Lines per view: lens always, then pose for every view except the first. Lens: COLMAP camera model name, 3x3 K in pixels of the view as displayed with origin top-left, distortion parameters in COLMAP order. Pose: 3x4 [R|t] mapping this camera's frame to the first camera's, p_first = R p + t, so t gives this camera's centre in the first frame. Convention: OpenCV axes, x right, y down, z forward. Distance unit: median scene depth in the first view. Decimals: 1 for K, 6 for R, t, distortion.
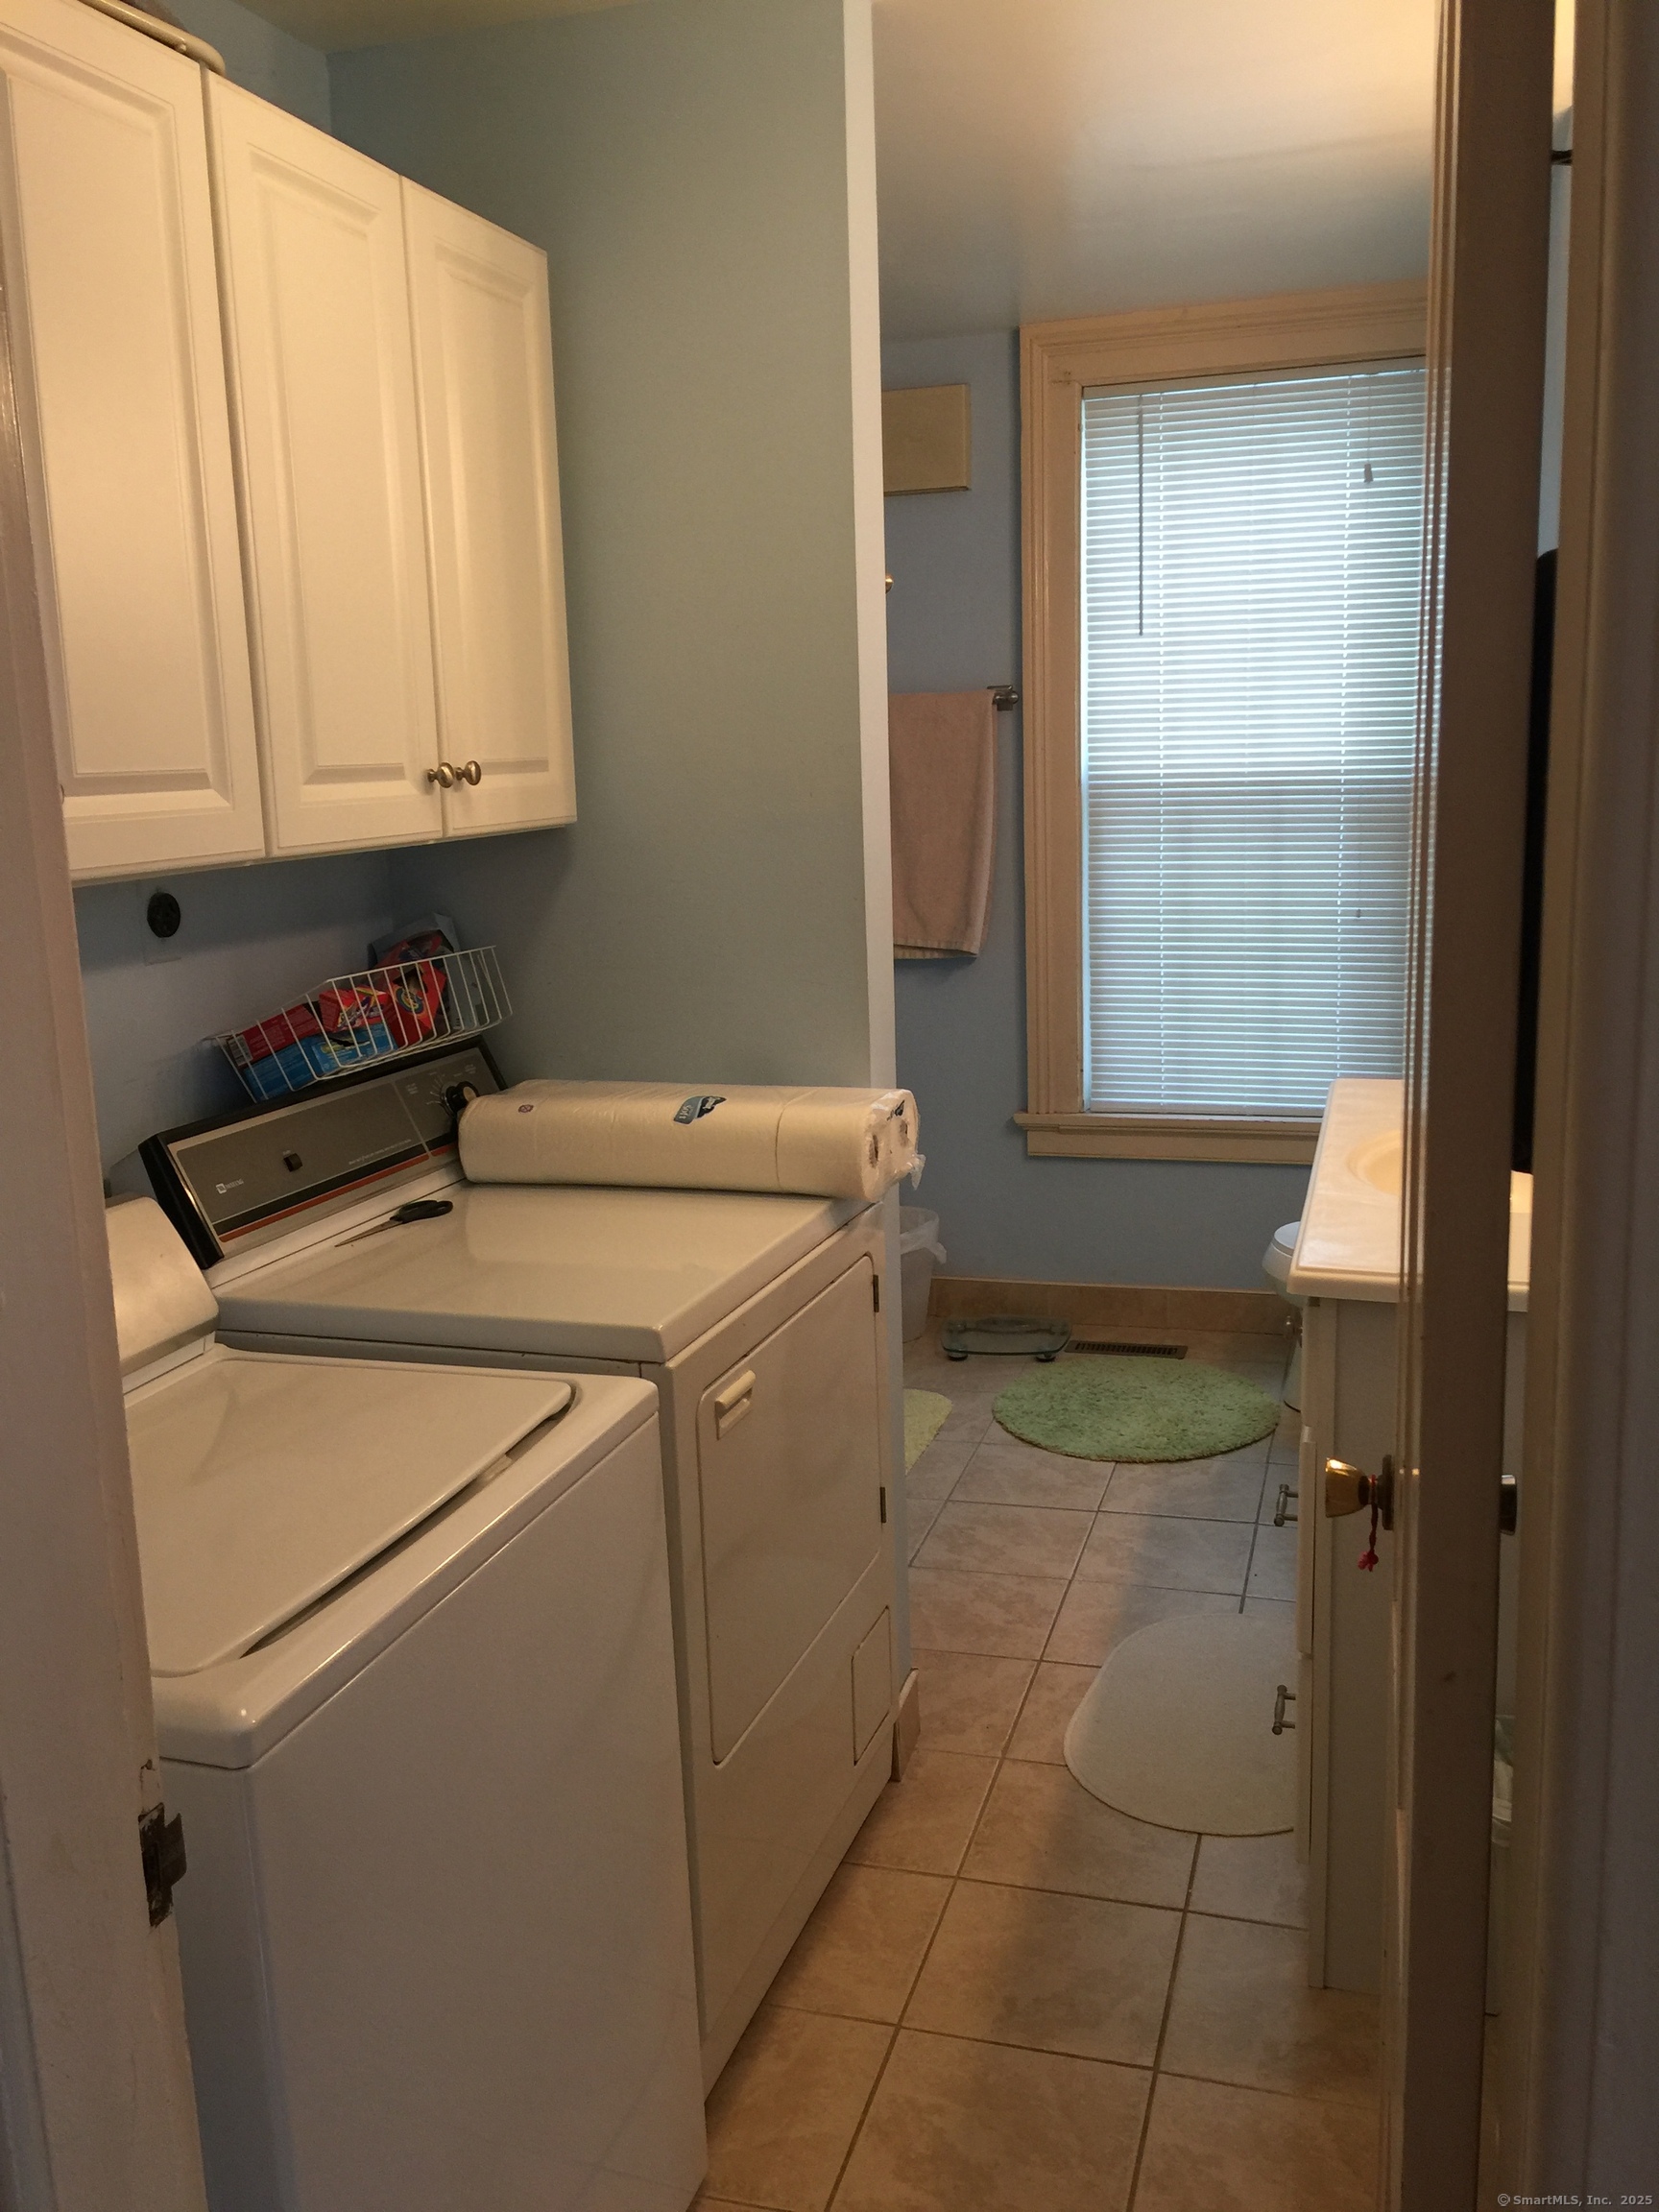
lens RADIAL K [[1864.8, 0, 840.0], [0, 1864.8, 1060.9], [0, 0, 1]] dist [0.076776, -0.129121]
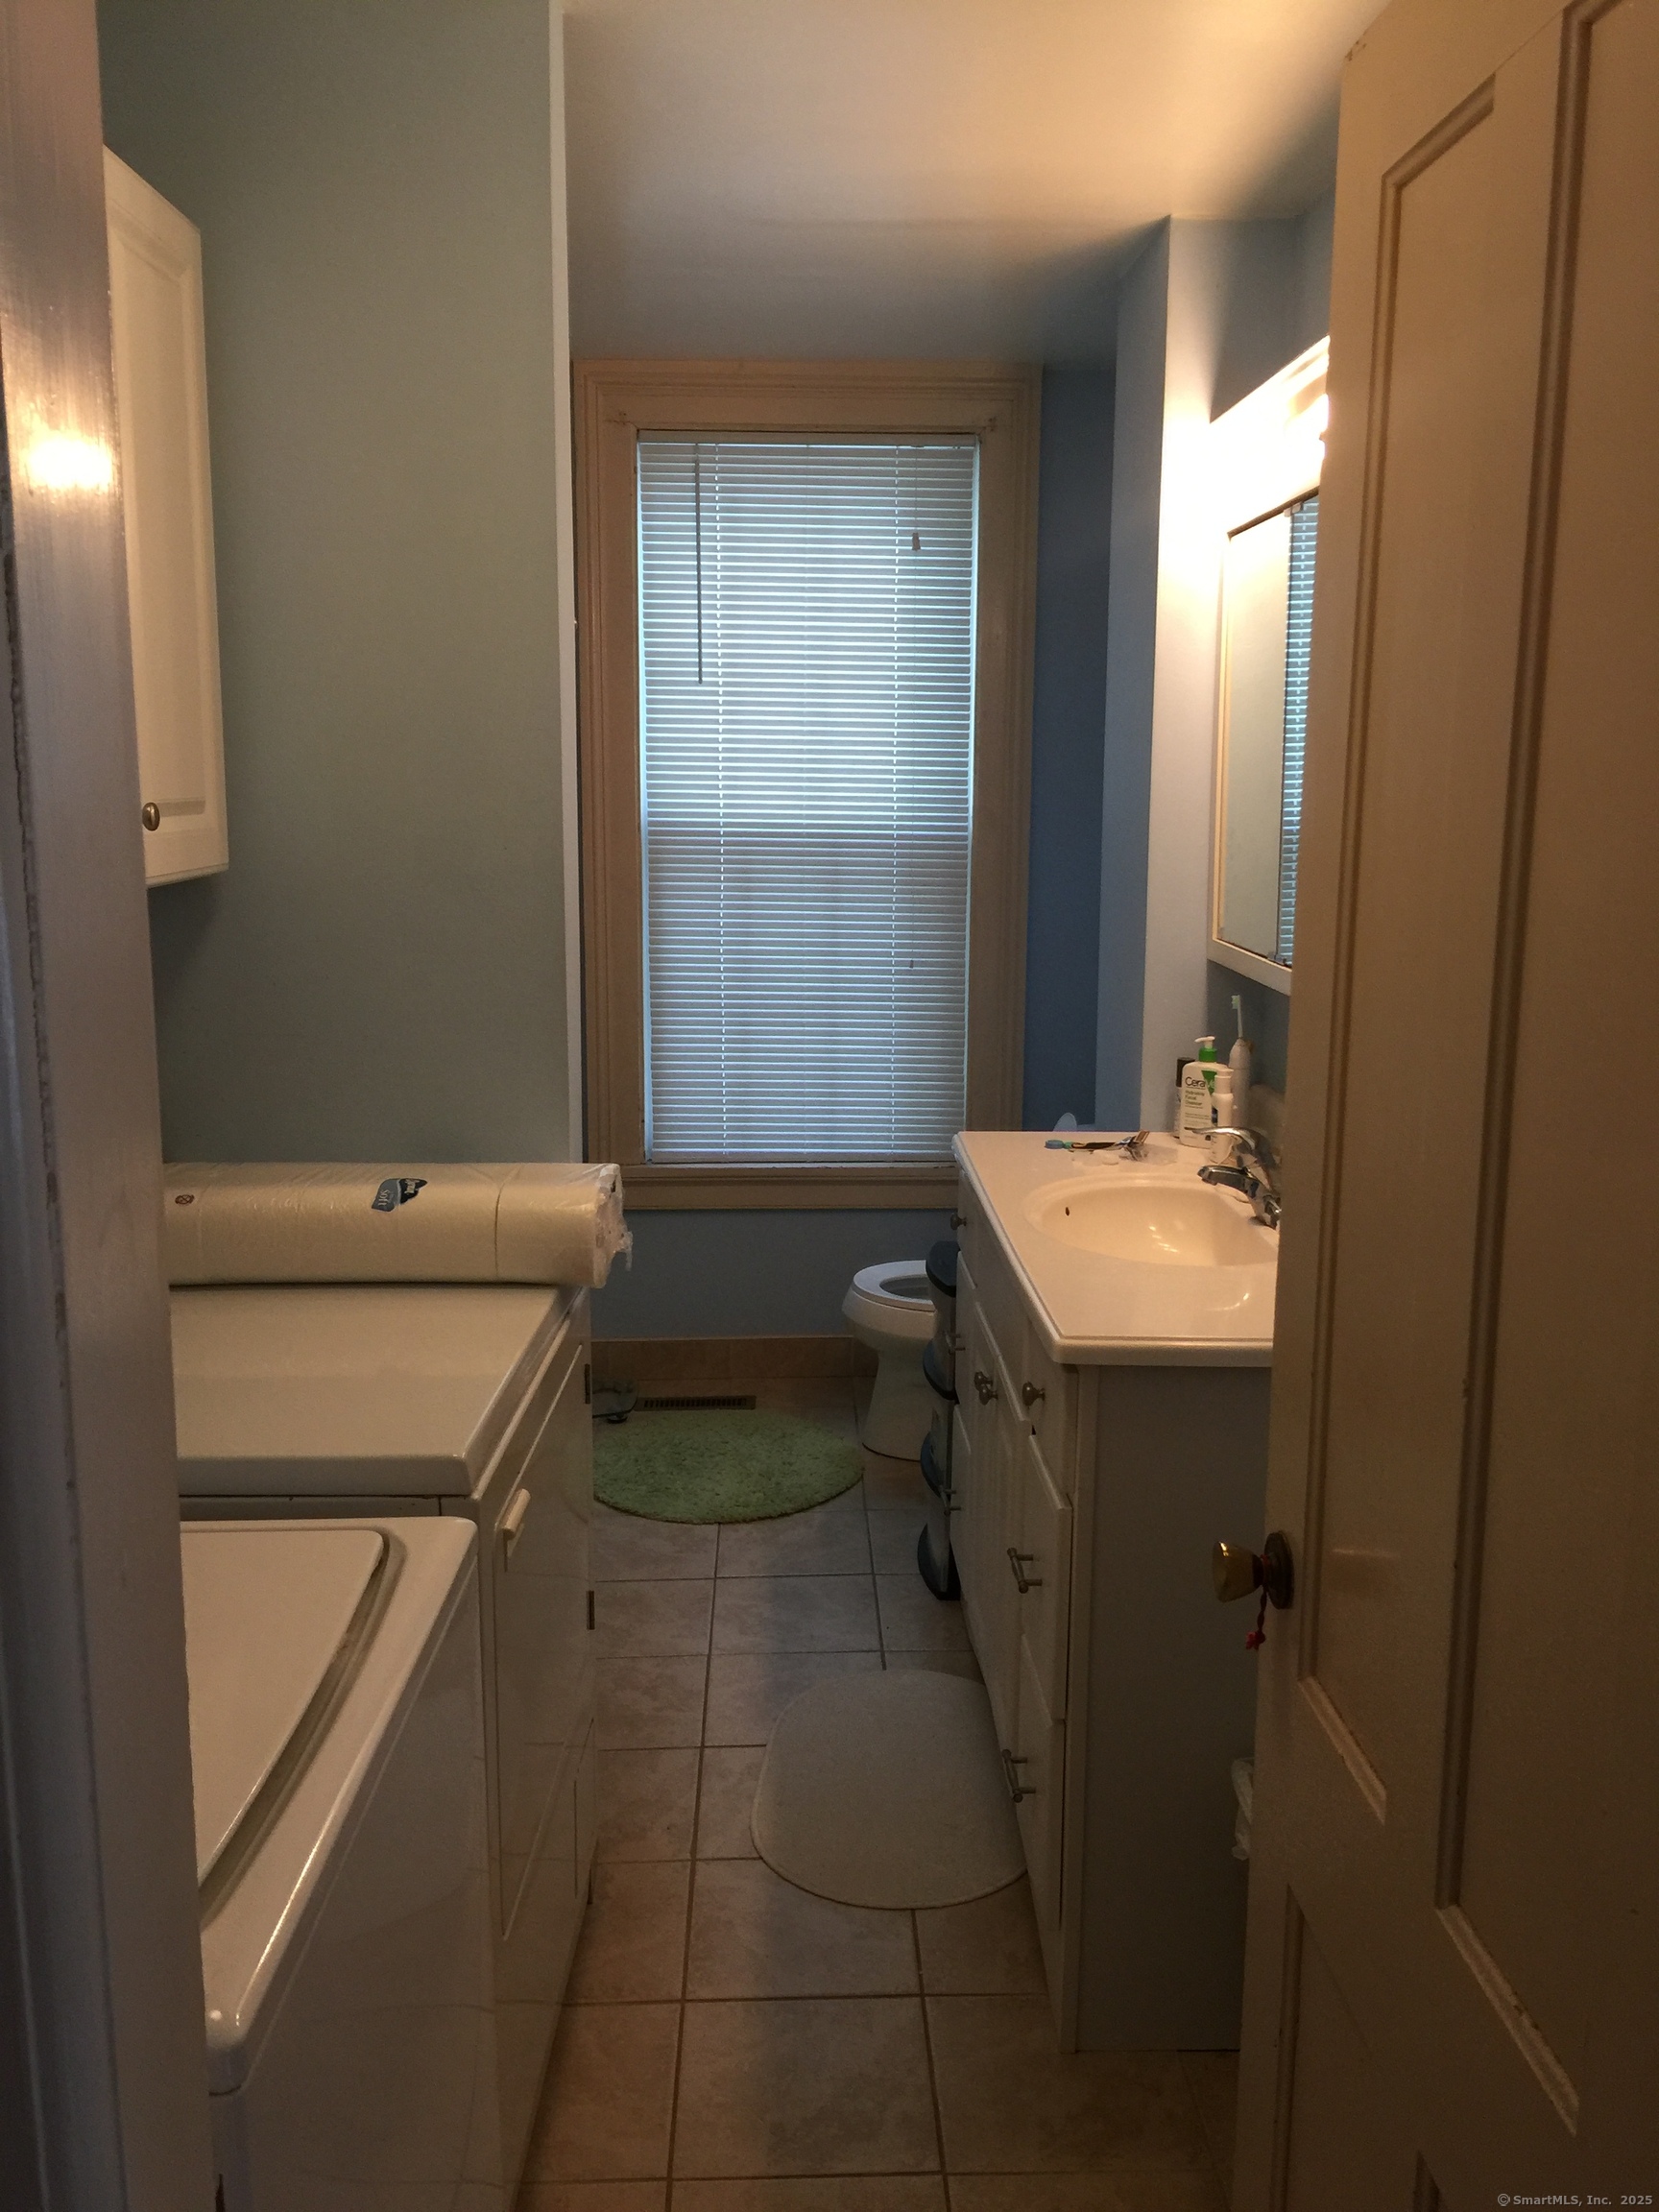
lens RADIAL K [[1853.6, 0, 841.3], [0, 1853.6, 1056.3], [0, 0, 1]] dist [0.070623, -0.119803]
pose [[0.945451, -0.011222, 0.325570, -0.099649], [0.016970, 0.999746, -0.014820, -0.014088], [-0.325321, 0.019537, 0.945402, 0.049042]]
